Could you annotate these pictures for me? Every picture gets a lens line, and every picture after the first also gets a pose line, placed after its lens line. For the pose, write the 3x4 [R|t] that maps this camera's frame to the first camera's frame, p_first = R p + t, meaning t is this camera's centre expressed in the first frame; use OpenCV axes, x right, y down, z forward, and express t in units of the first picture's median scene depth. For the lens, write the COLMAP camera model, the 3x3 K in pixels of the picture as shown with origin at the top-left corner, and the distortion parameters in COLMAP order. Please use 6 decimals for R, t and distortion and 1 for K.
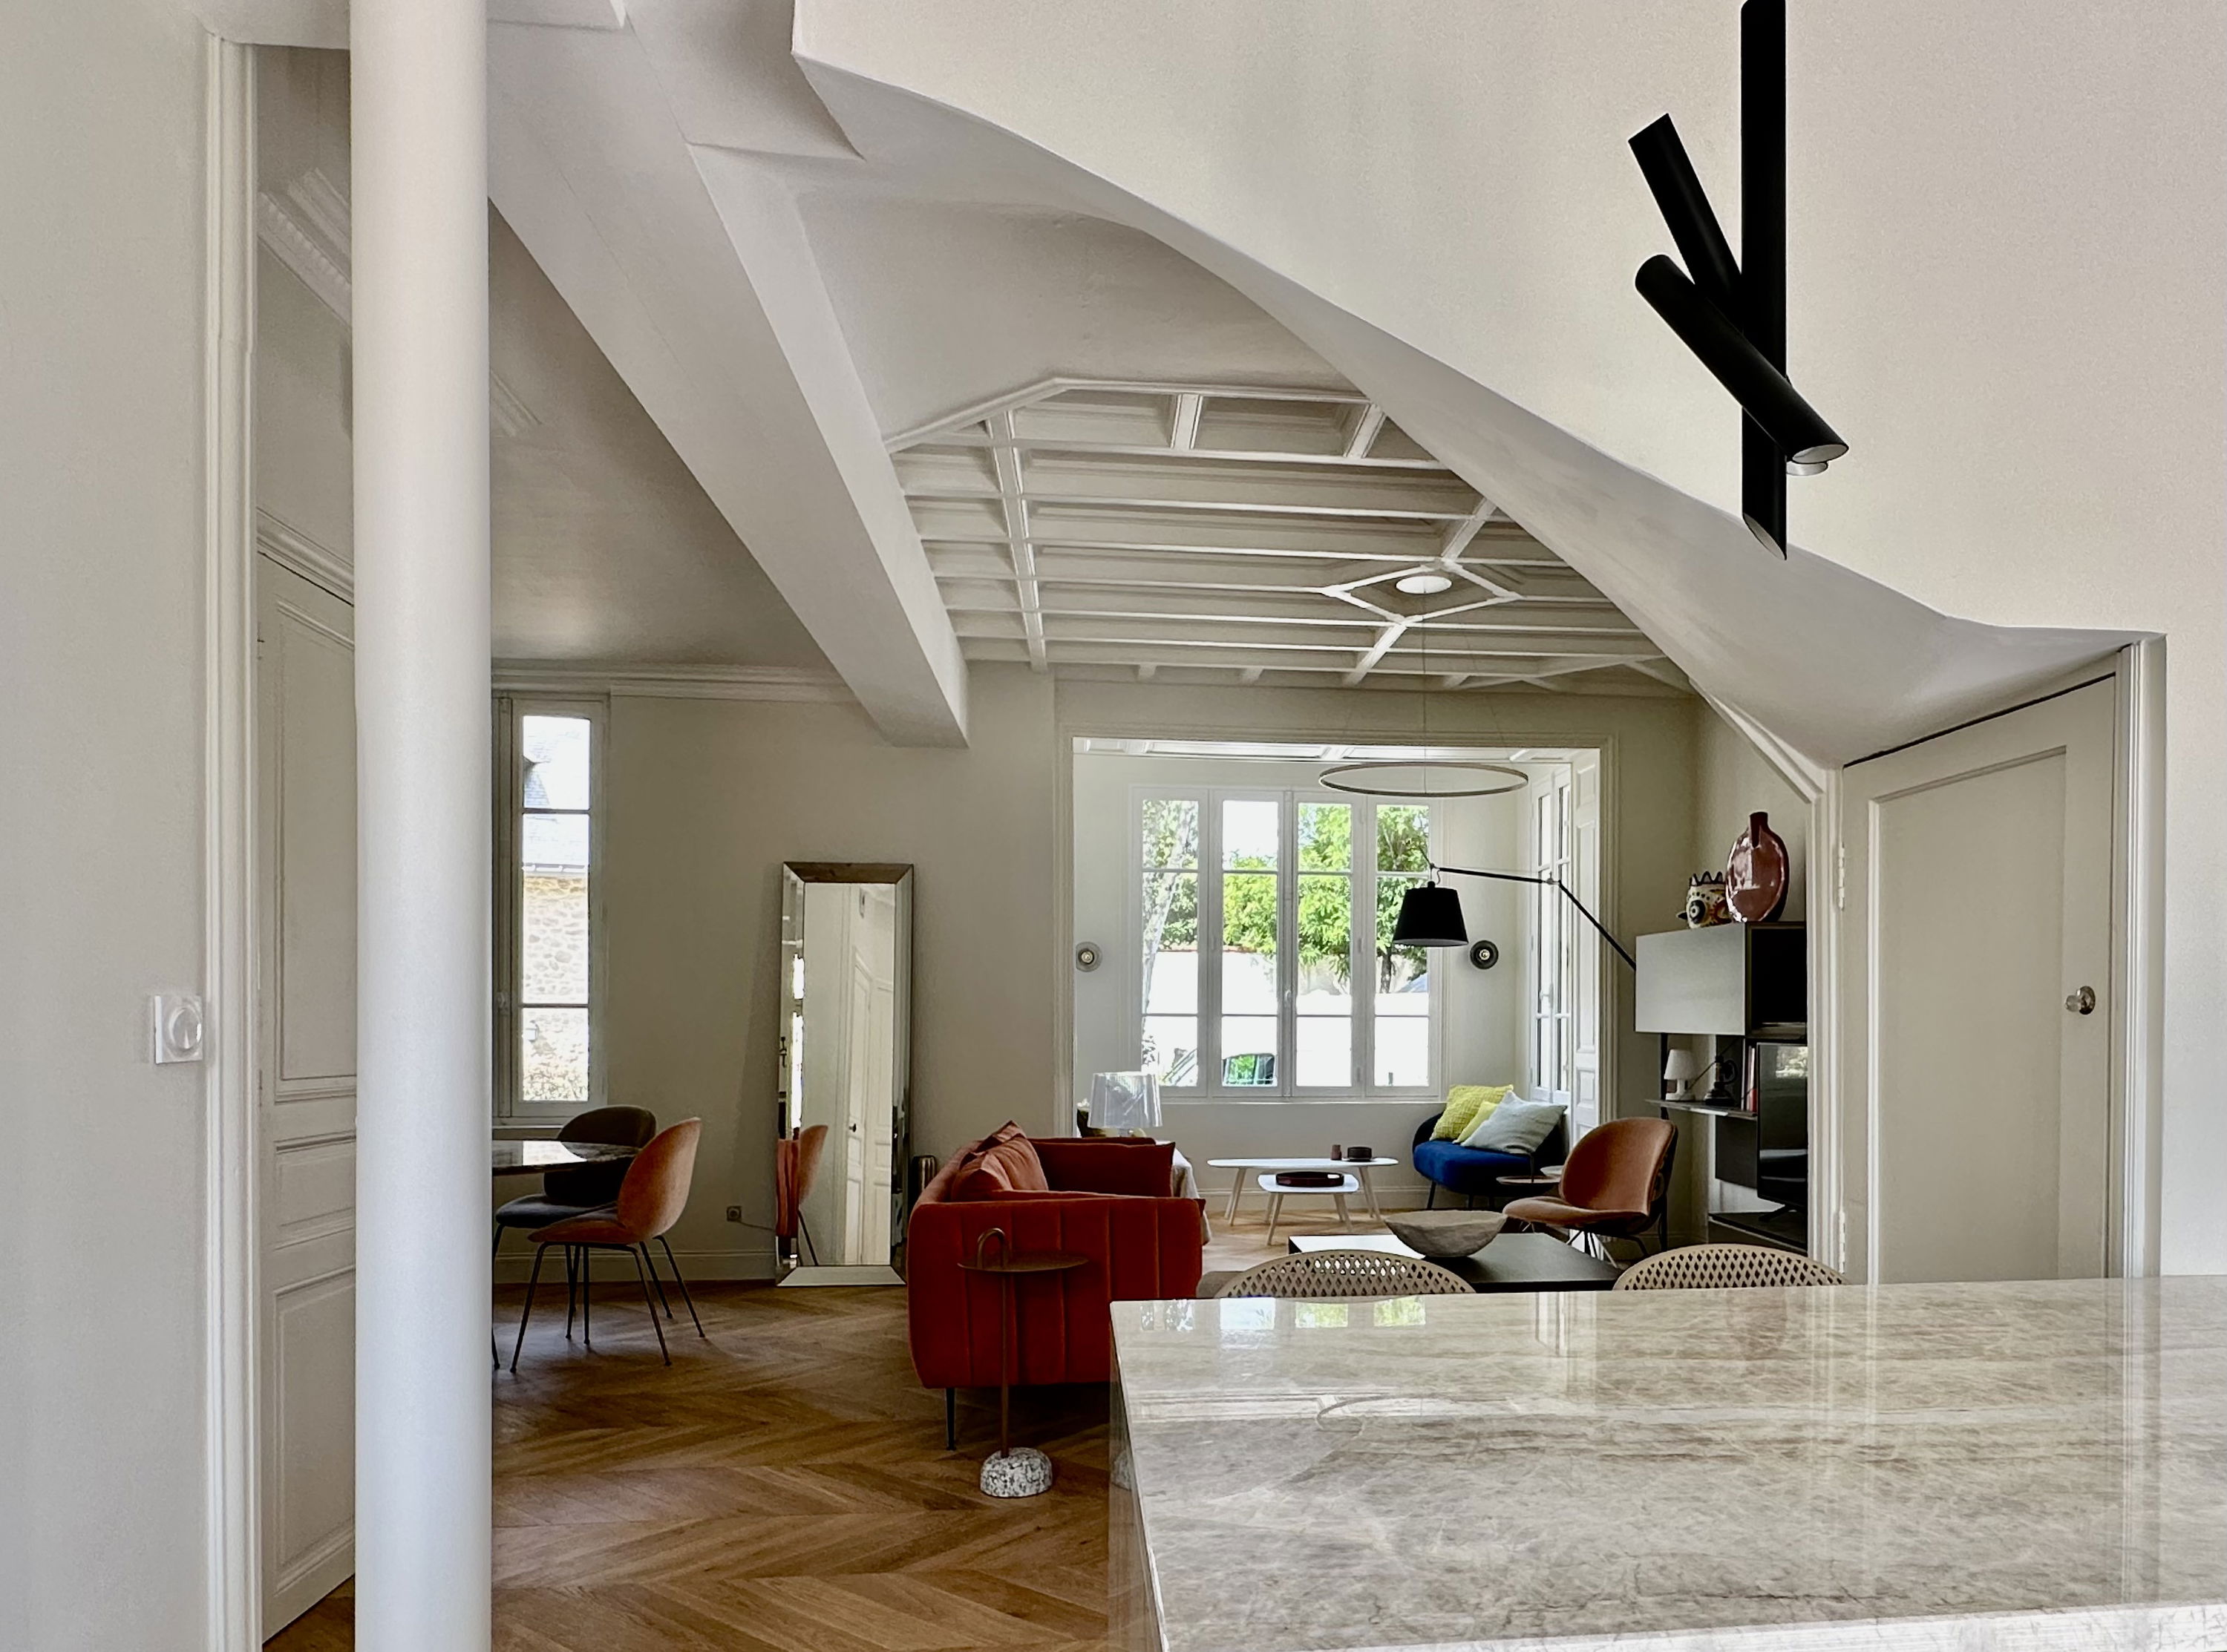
lens RADIAL K [[1459.4, 0, 1284.8], [0, 1459.4, 1039.7], [0, 0, 1]] dist [-0.003816, -0.000298]
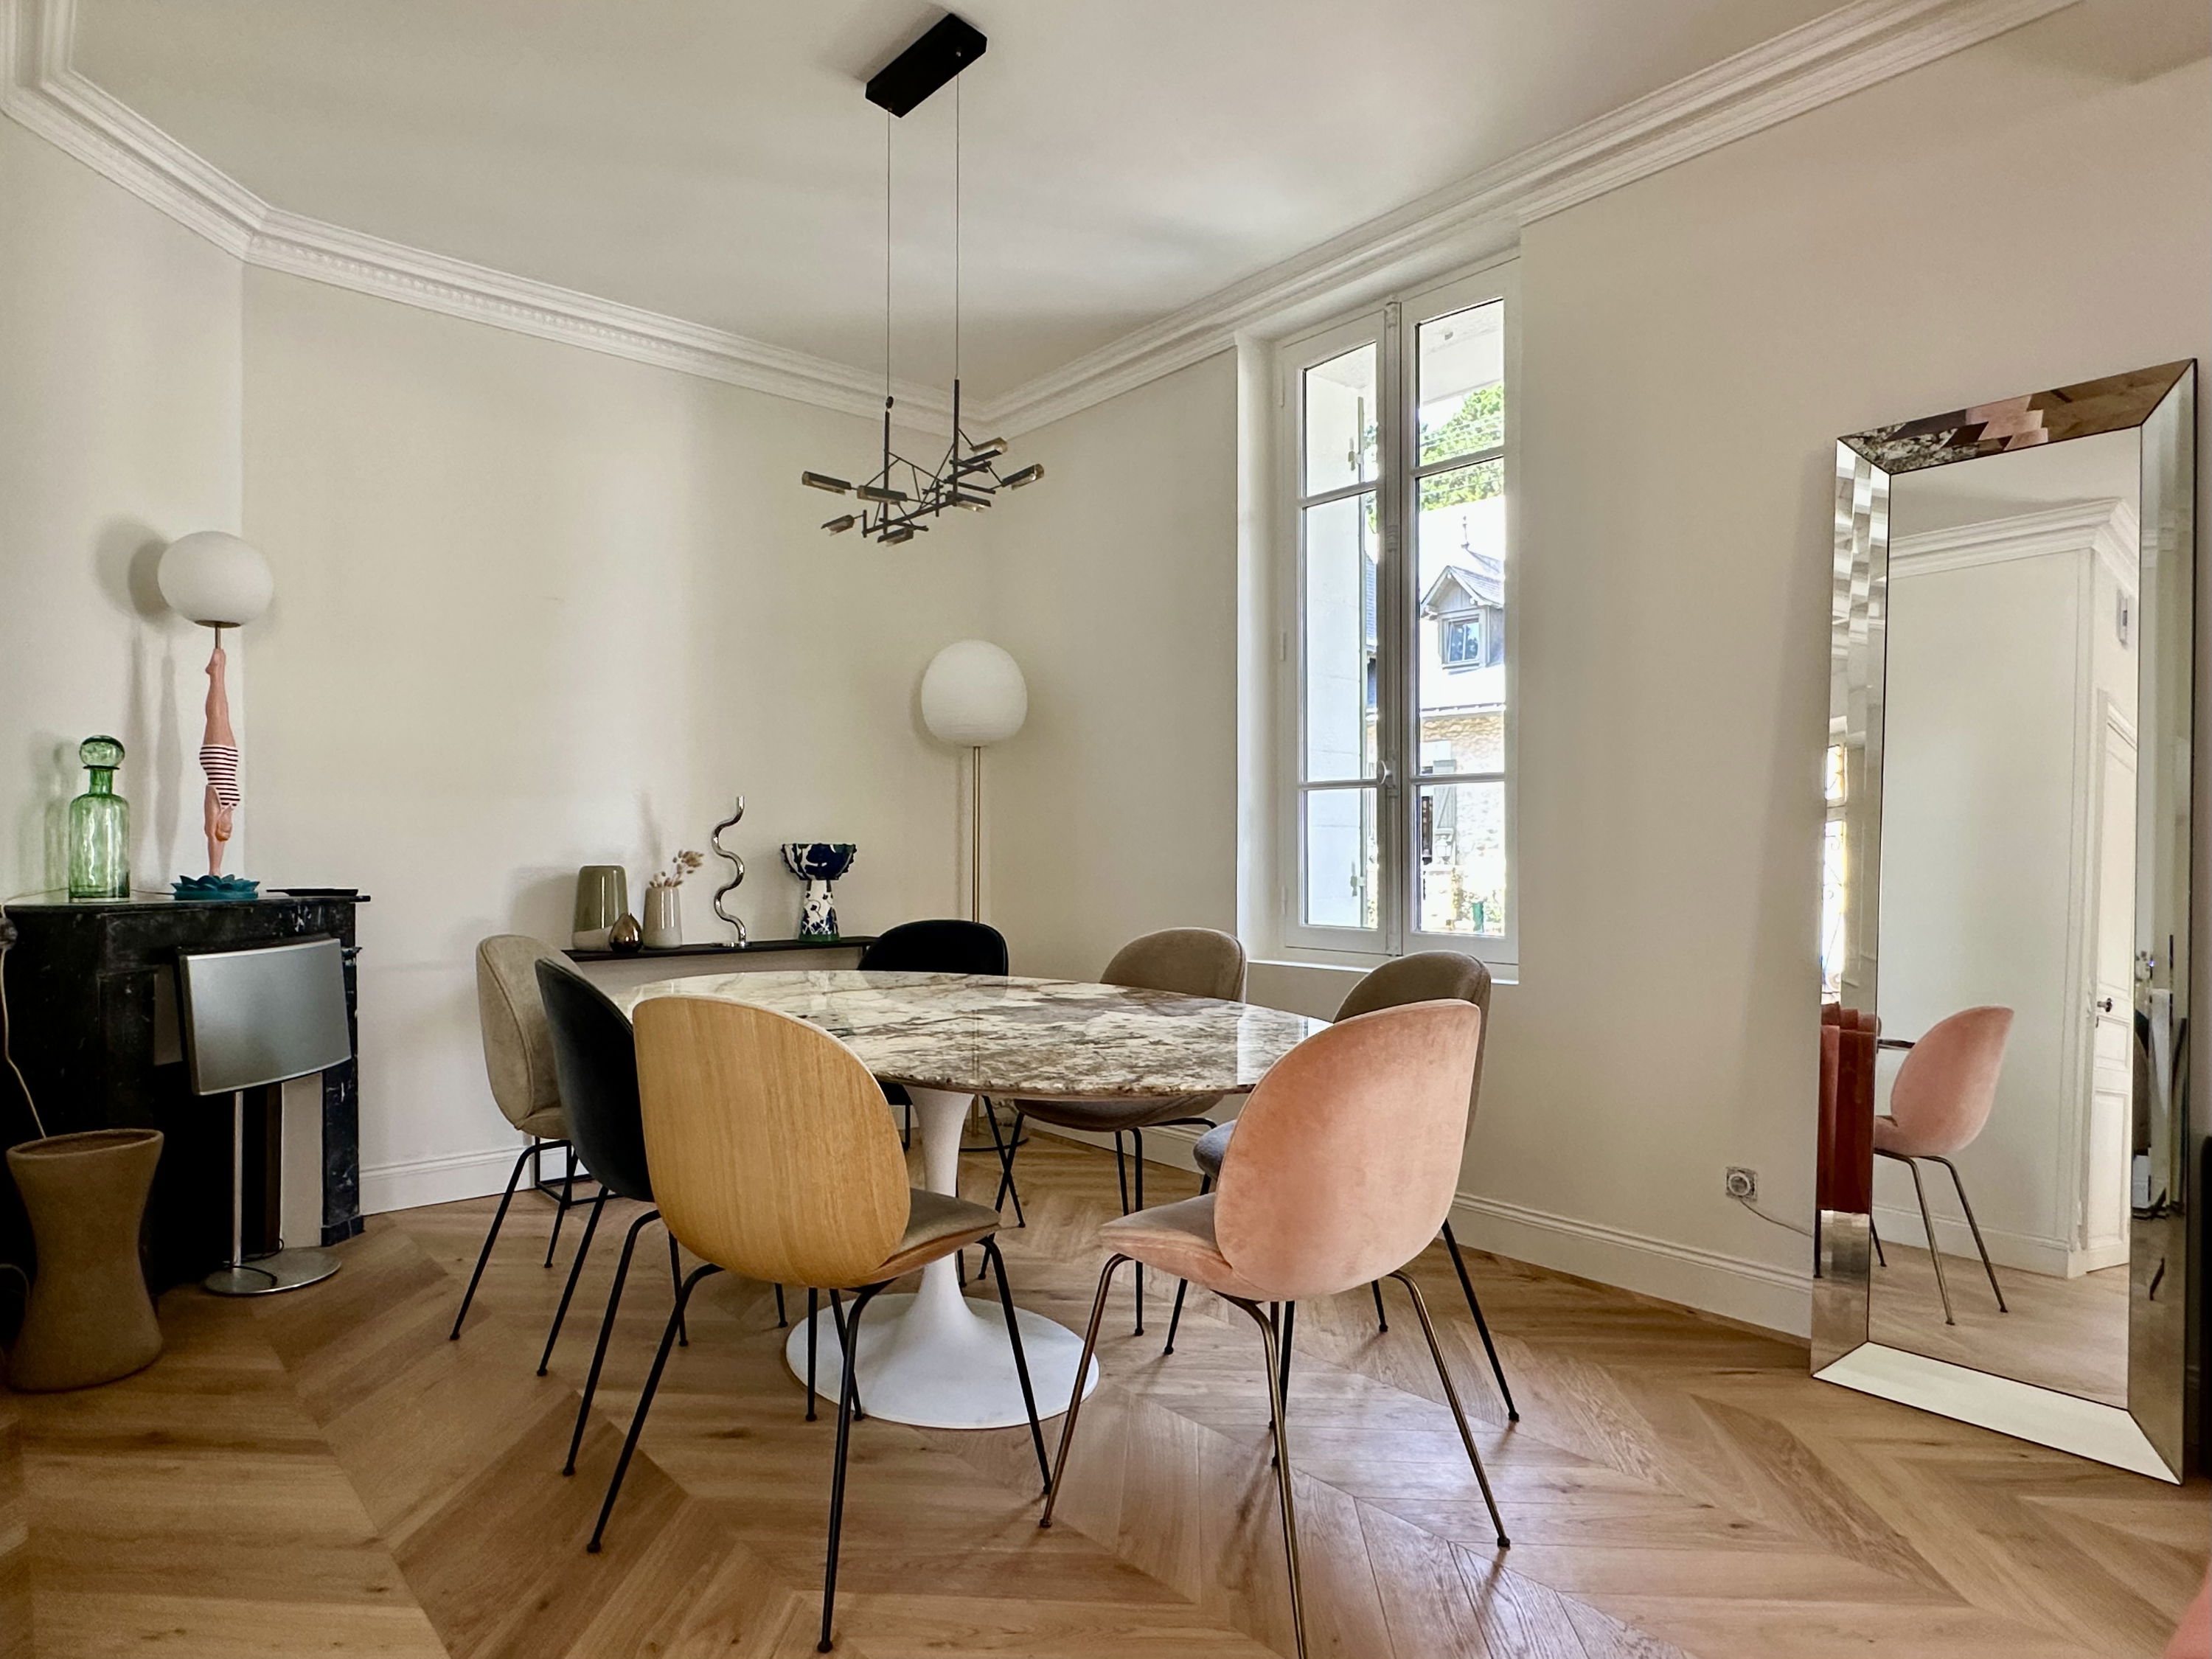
lens RADIAL K [[1252.2, 0, 1114.0], [0, 1252.2, 833.2], [0, 0, 1]] dist [-0.003422, 0.000601]
pose [[0.544890, -0.021689, -0.838227, -0.161331], [-0.010371, 0.999415, -0.032602, 0.021180], [0.838444, 0.026457, 0.544346, 0.689259]]
